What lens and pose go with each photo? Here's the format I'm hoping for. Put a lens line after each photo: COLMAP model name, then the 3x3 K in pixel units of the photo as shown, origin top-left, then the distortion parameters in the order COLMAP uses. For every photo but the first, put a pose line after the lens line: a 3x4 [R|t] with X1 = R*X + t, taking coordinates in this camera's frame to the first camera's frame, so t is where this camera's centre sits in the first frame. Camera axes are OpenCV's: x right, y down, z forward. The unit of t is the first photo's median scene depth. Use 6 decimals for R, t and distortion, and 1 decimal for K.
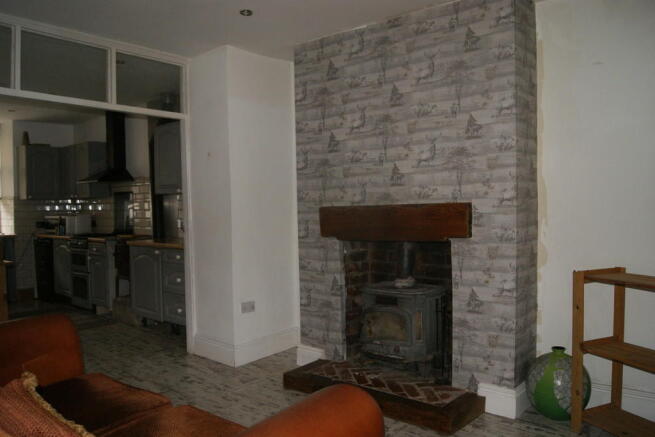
lens RADIAL K [[490.7, 0, 327.5], [0, 490.7, 218.5], [0, 0, 1]] dist [-0.085916, 0.003357]
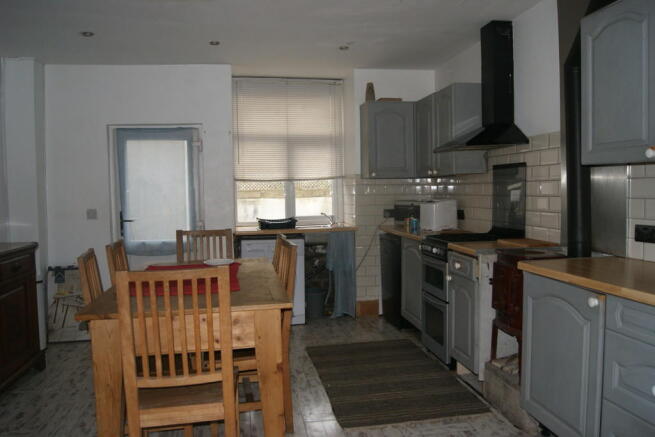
lens RADIAL K [[490.7, 0, 327.5], [0, 490.7, 218.5], [0, 0, 1]] dist [-0.085916, 0.003357]
pose [[0.740001, 0.039360, -0.671453, -0.195176], [-0.011055, 0.998863, 0.046370, -0.013887], [0.672515, -0.026891, 0.739595, 0.430496]]
